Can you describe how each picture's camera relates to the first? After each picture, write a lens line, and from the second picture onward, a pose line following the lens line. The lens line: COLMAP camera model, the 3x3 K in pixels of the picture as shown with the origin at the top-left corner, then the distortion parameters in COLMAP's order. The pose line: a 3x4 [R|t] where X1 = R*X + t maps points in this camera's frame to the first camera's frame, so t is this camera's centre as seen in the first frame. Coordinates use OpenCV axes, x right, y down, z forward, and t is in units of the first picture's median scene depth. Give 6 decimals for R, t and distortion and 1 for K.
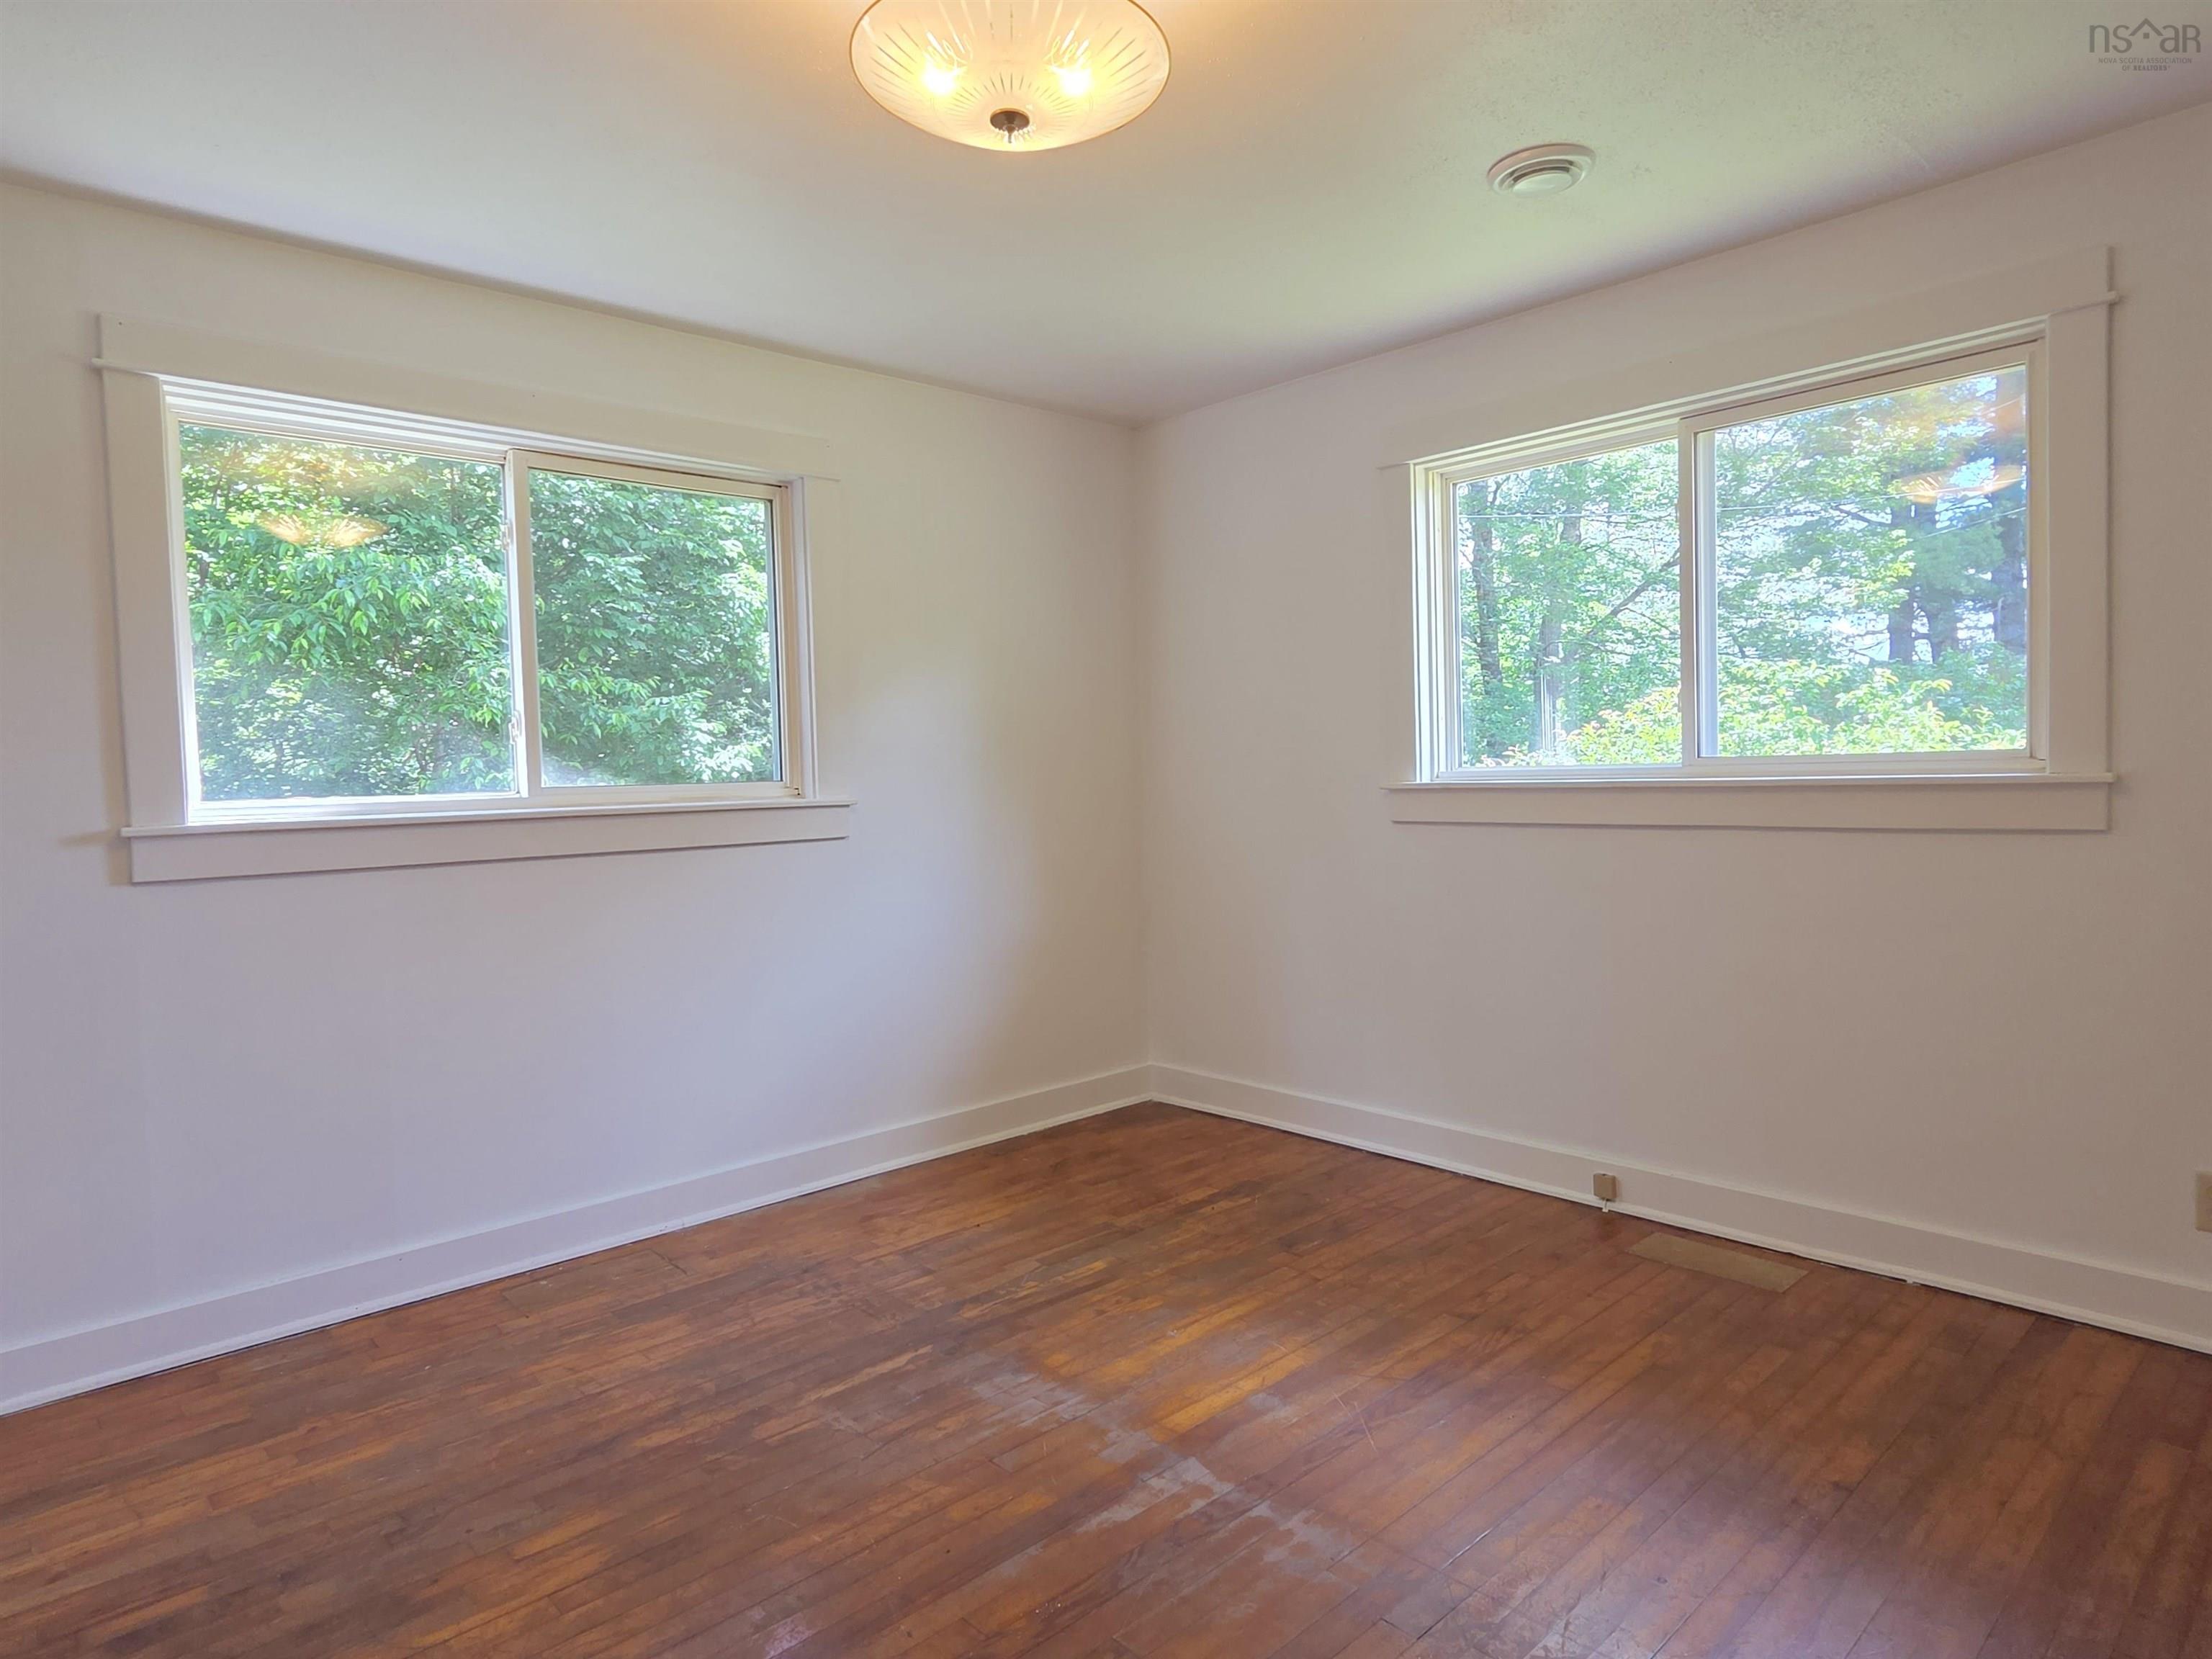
lens RADIAL K [[1275.4, 0, 1091.0], [0, 1275.4, 833.6], [0, 0, 1]] dist [-0.004371, -0.001849]
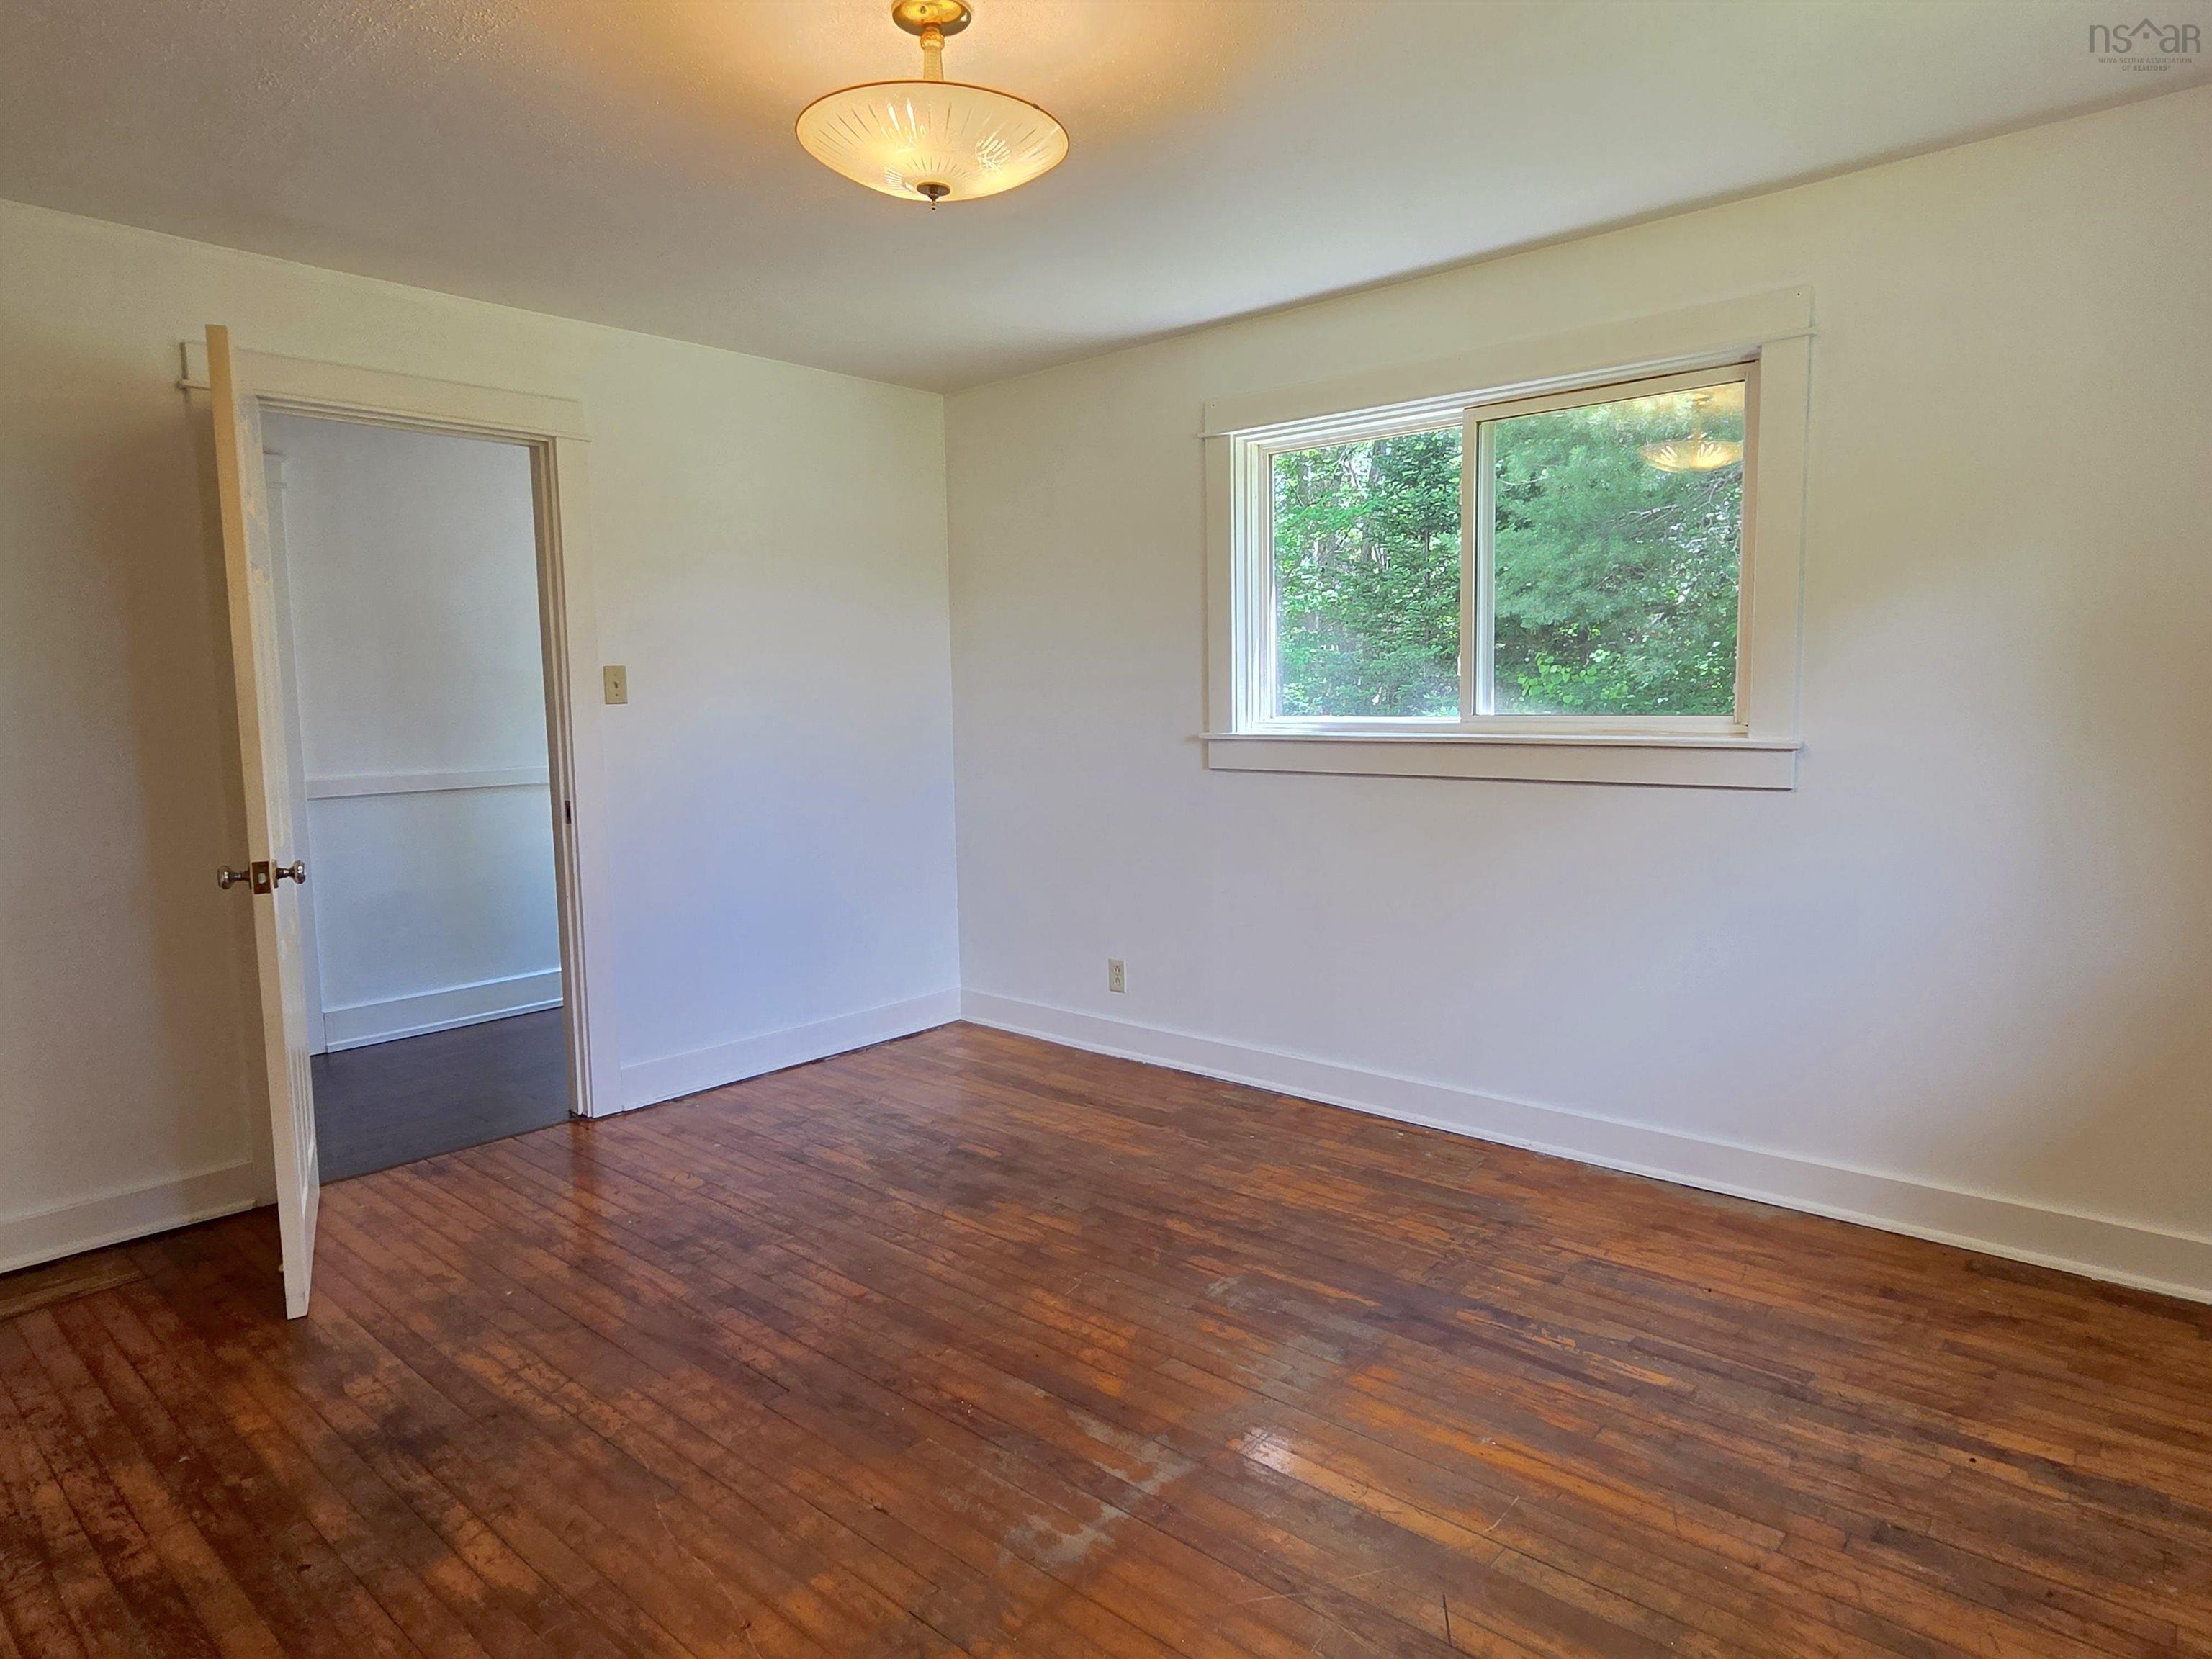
lens RADIAL K [[1275.4, 0, 1106.2], [0, 1275.4, 842.1], [0, 0, 1]] dist [-0.004371, -0.001849]
pose [[0.122035, 0.141738, -0.982353, 0.695047], [-0.041904, 0.989604, 0.137578, -0.072847], [0.991641, 0.024376, 0.126706, 0.591436]]
